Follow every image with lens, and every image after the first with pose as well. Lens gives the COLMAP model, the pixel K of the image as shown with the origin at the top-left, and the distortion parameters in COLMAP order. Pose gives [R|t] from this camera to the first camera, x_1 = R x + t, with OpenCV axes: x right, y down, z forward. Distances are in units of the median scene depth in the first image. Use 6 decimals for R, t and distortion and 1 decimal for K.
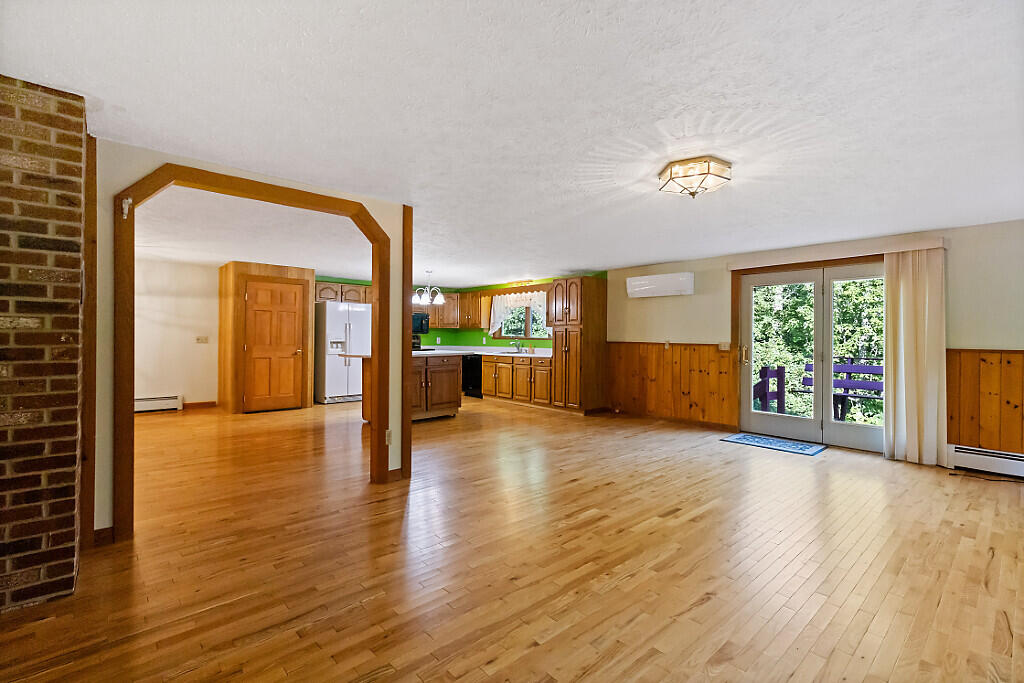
lens RADIAL K [[459.9, 0, 510.0], [0, 459.9, 335.7], [0, 0, 1]] dist [0.003790, -0.000254]
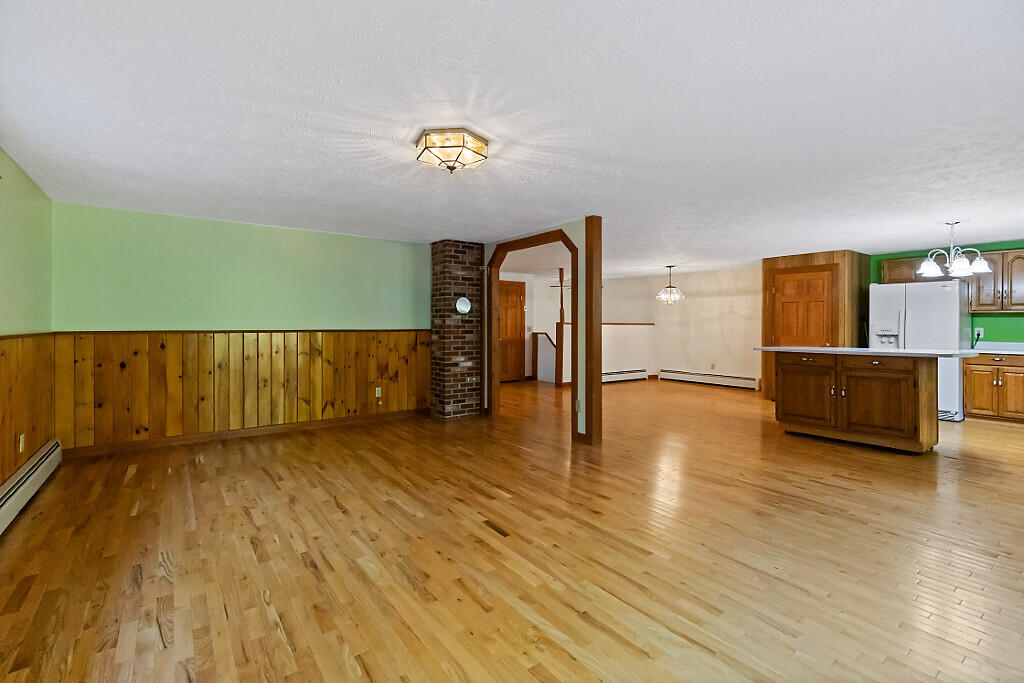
lens RADIAL K [[466.7, 0, 511.4], [0, 466.7, 326.7], [0, 0, 1]] dist [0.000989, -0.000536]
pose [[-0.095832, -0.006063, -0.995379, 0.545617], [-0.002983, 0.999979, -0.005804, 0.006996], [0.995393, 0.002413, -0.095848, 0.501043]]
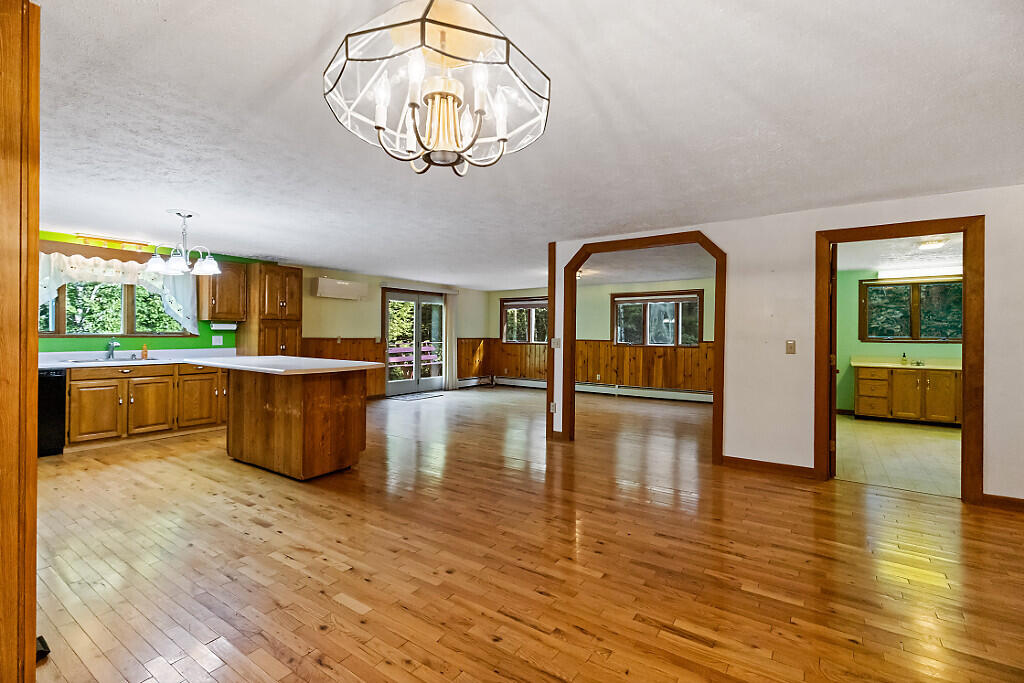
lens RADIAL K [[459.9, 0, 510.0], [0, 459.9, 335.7], [0, 0, 1]] dist [0.003790, -0.000254]
pose [[-0.240435, -0.013761, 0.970568, -0.860592], [-0.011087, 0.999873, 0.011430, -0.008386], [-0.970602, -0.008012, -0.240557, 0.809792]]
